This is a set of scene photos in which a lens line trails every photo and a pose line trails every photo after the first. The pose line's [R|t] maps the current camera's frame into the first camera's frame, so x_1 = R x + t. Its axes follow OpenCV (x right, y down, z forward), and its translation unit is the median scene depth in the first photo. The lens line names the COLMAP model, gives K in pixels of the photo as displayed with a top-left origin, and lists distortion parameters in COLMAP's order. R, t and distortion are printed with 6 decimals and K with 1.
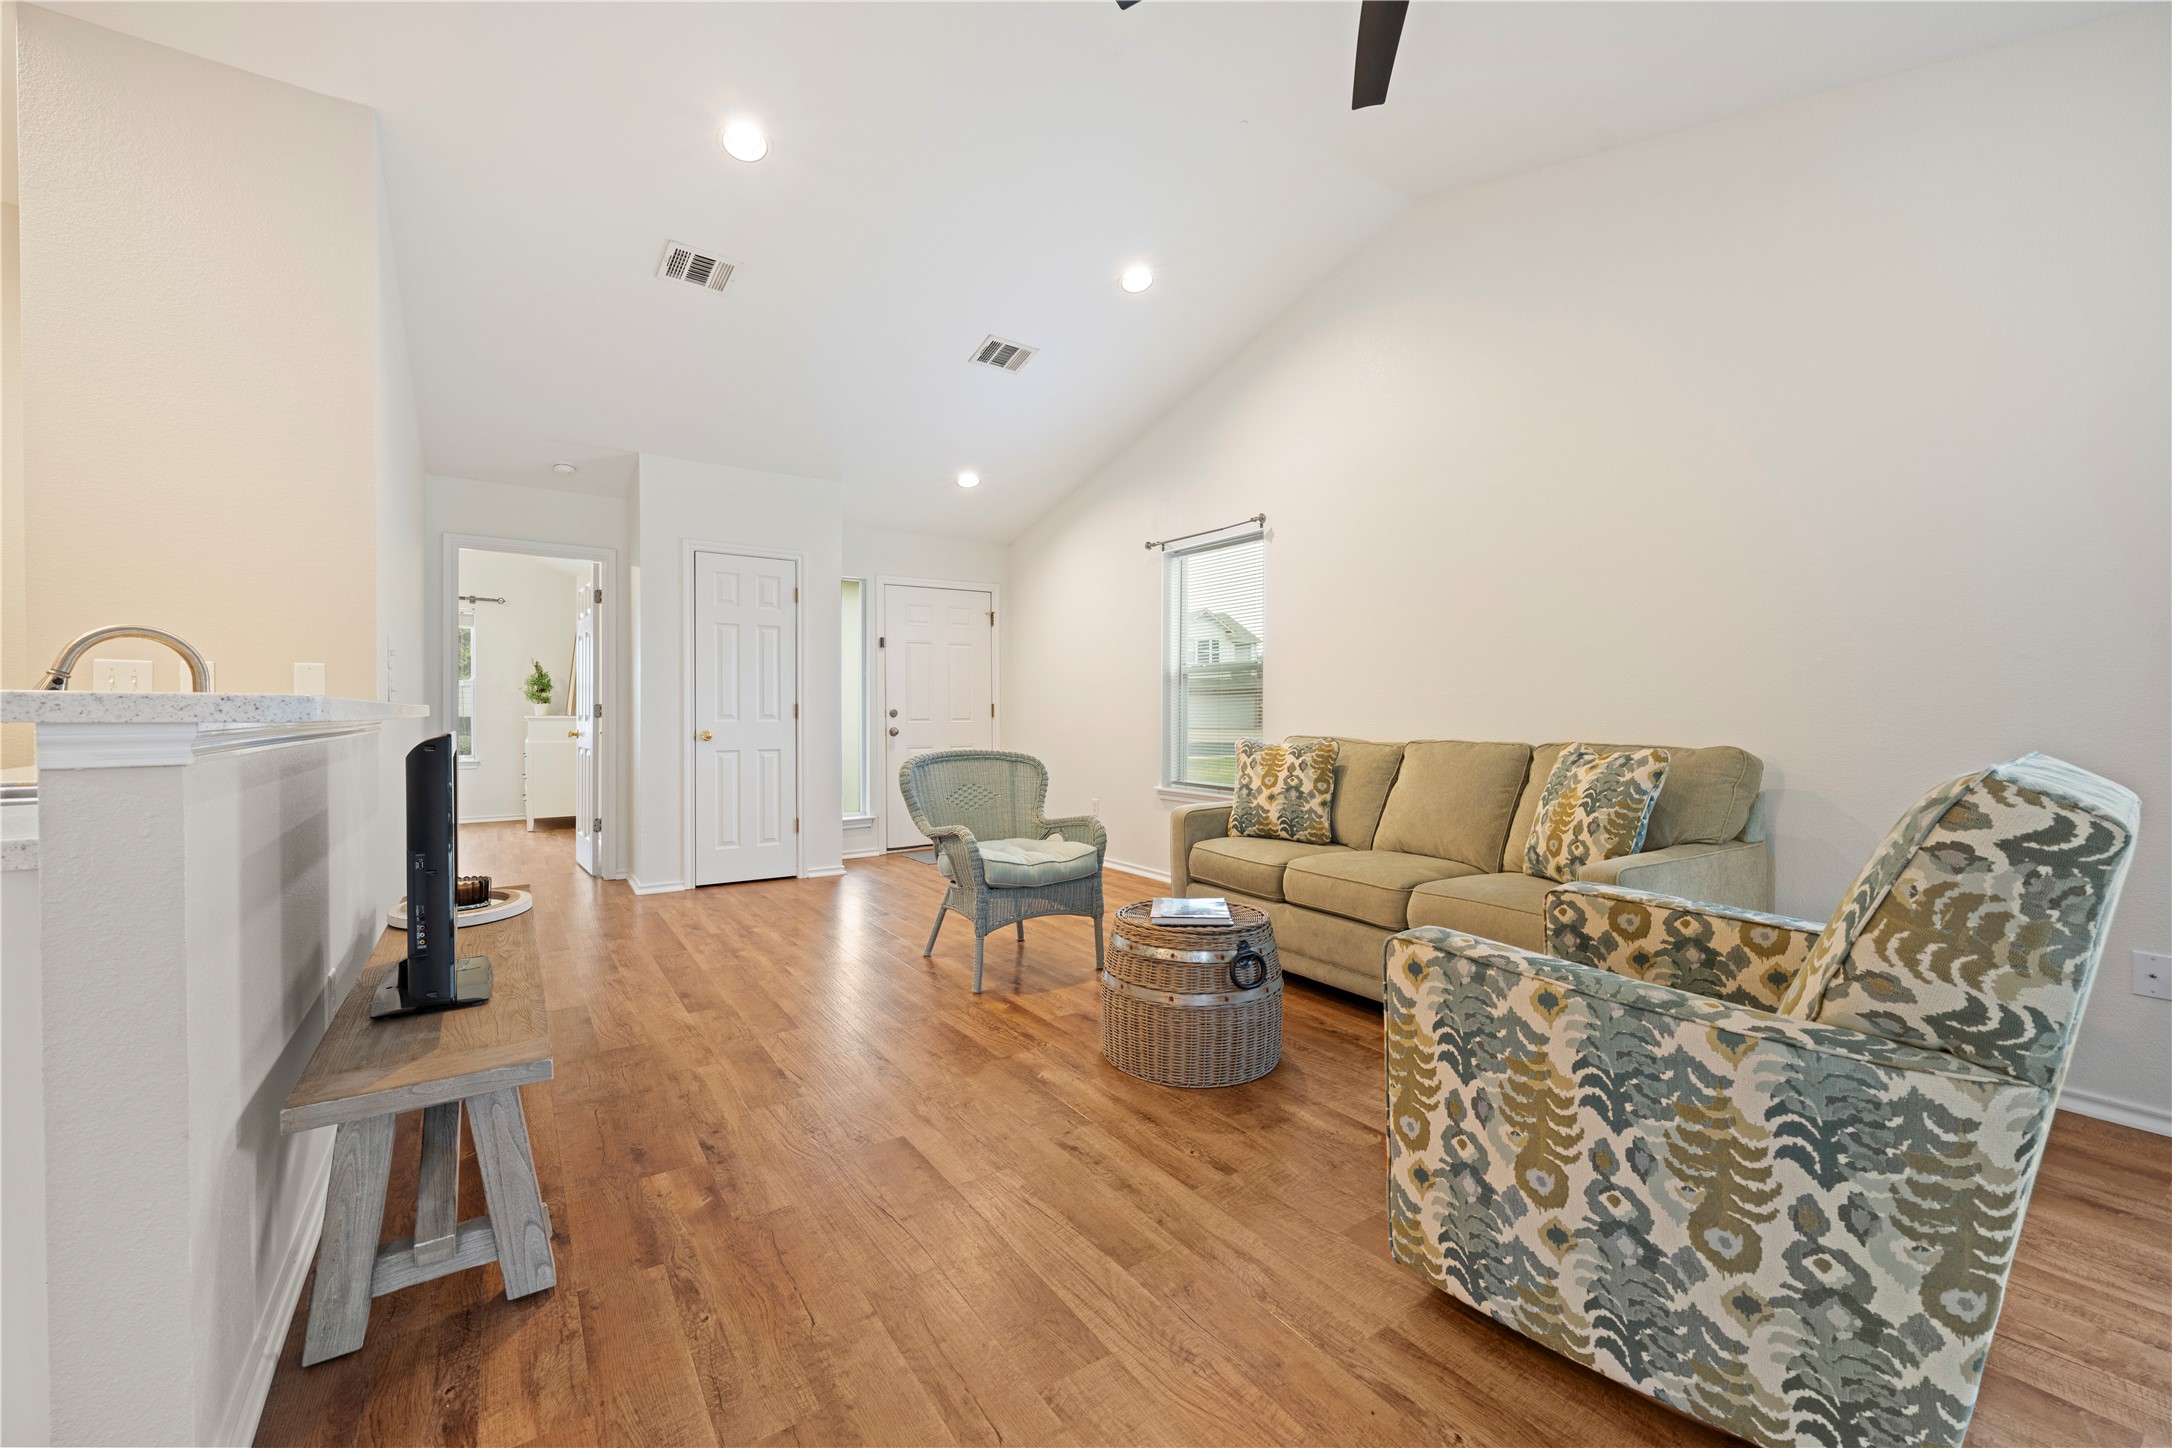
lens RADIAL K [[870.2, 0, 1092.8], [0, 870.2, 710.3], [0, 0, 1]] dist [-0.002323, -0.000207]
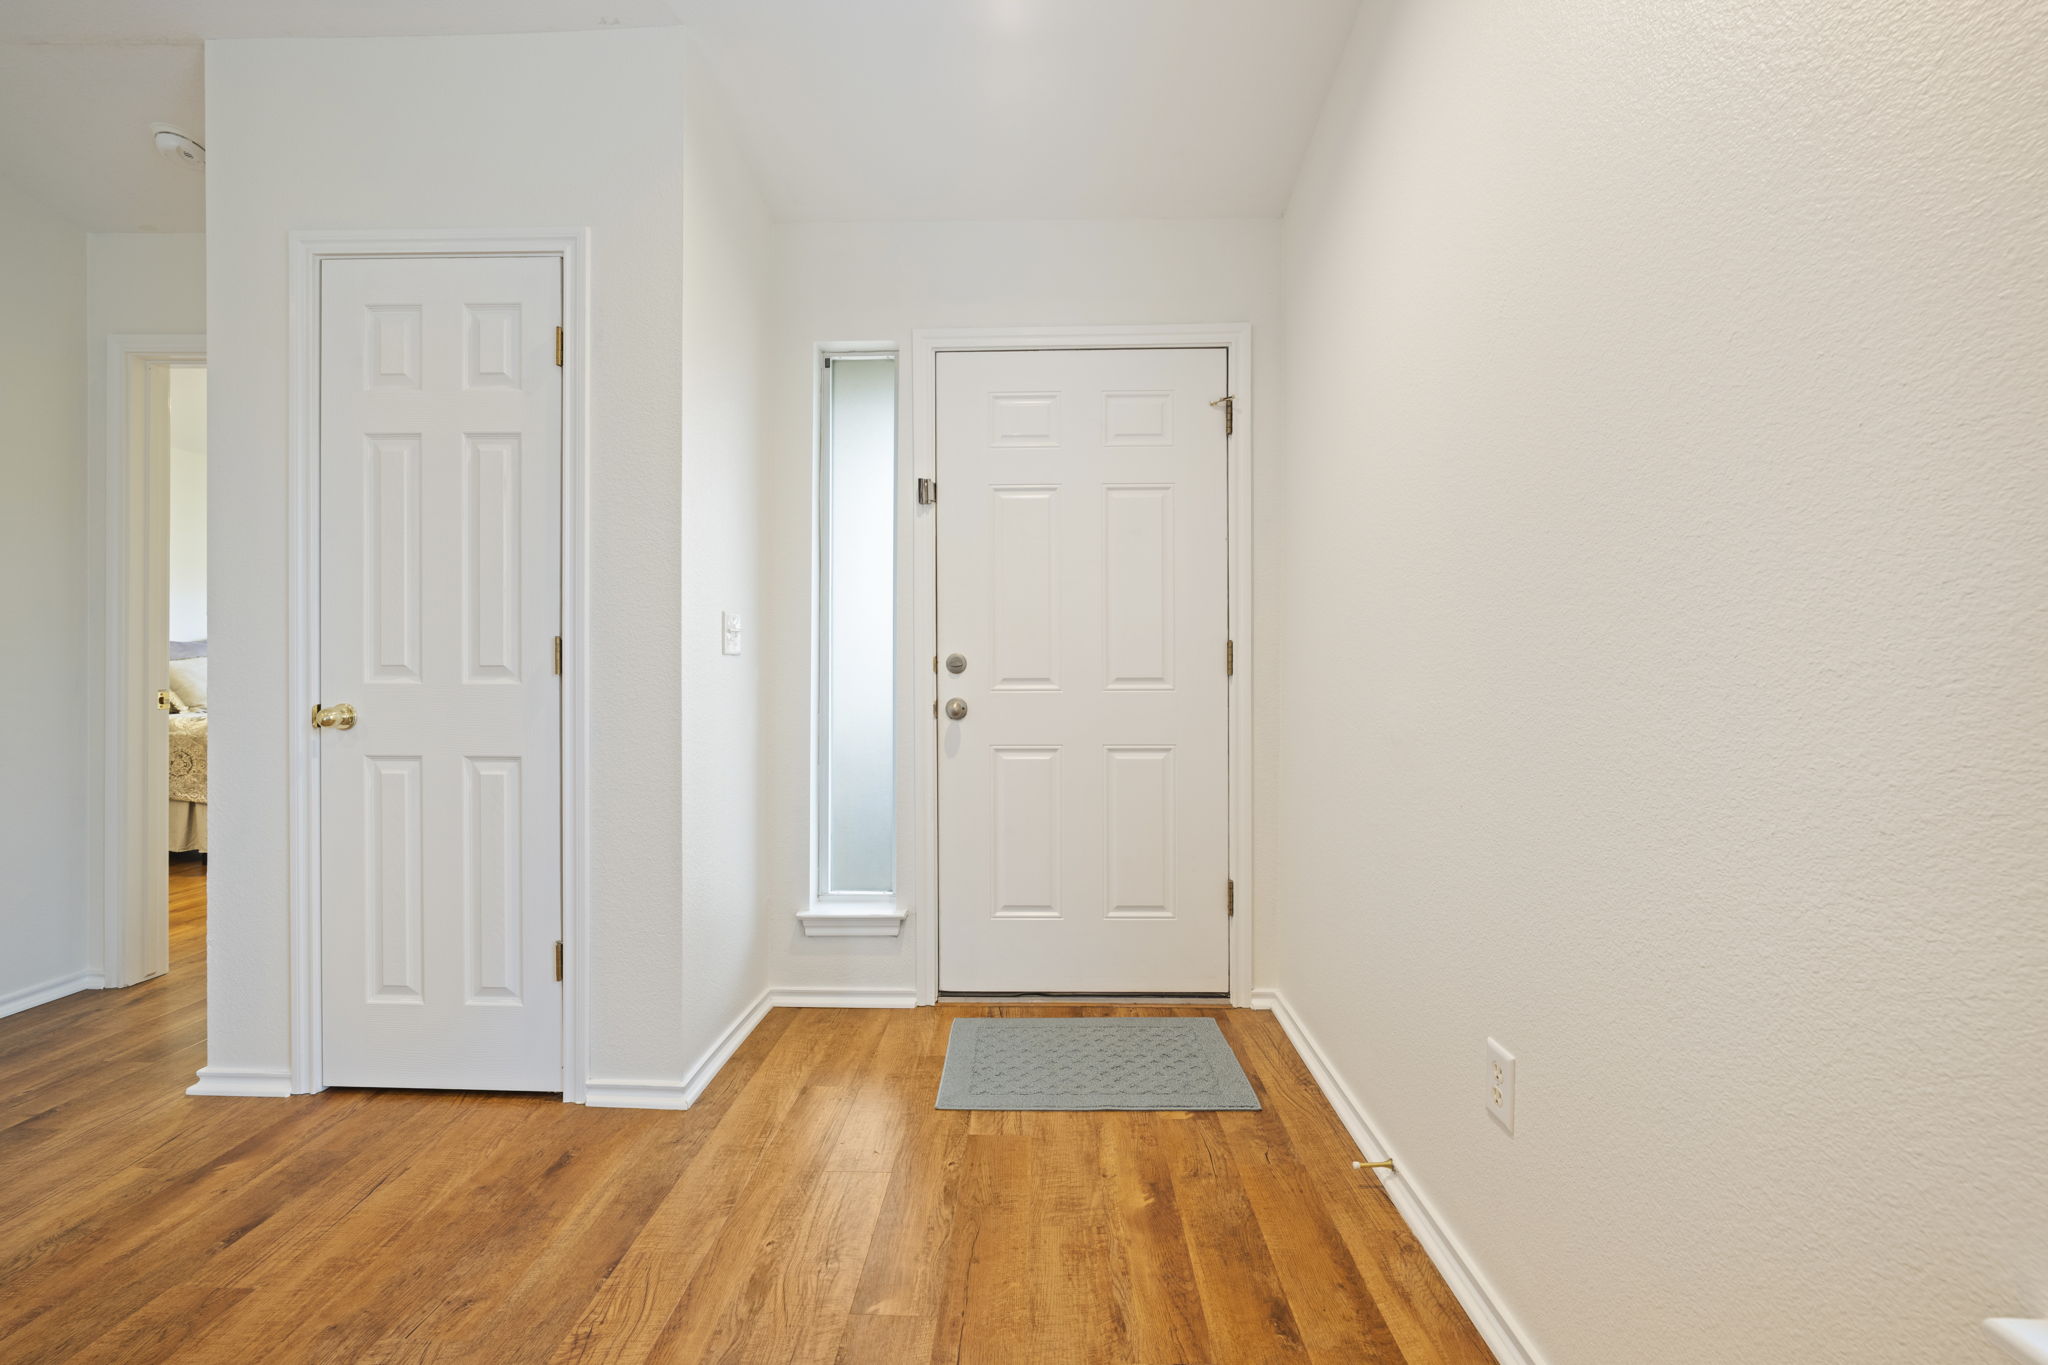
lens RADIAL K [[820.5, 0, 1030.4], [0, 820.5, 669.5], [0, 0, 1]] dist [-0.002323, -0.000207]
pose [[0.808715, 0.006399, -0.588166, 0.060124], [-0.002276, 0.999967, 0.007750, 0.006767], [0.588196, -0.004929, 0.808703, 1.607160]]
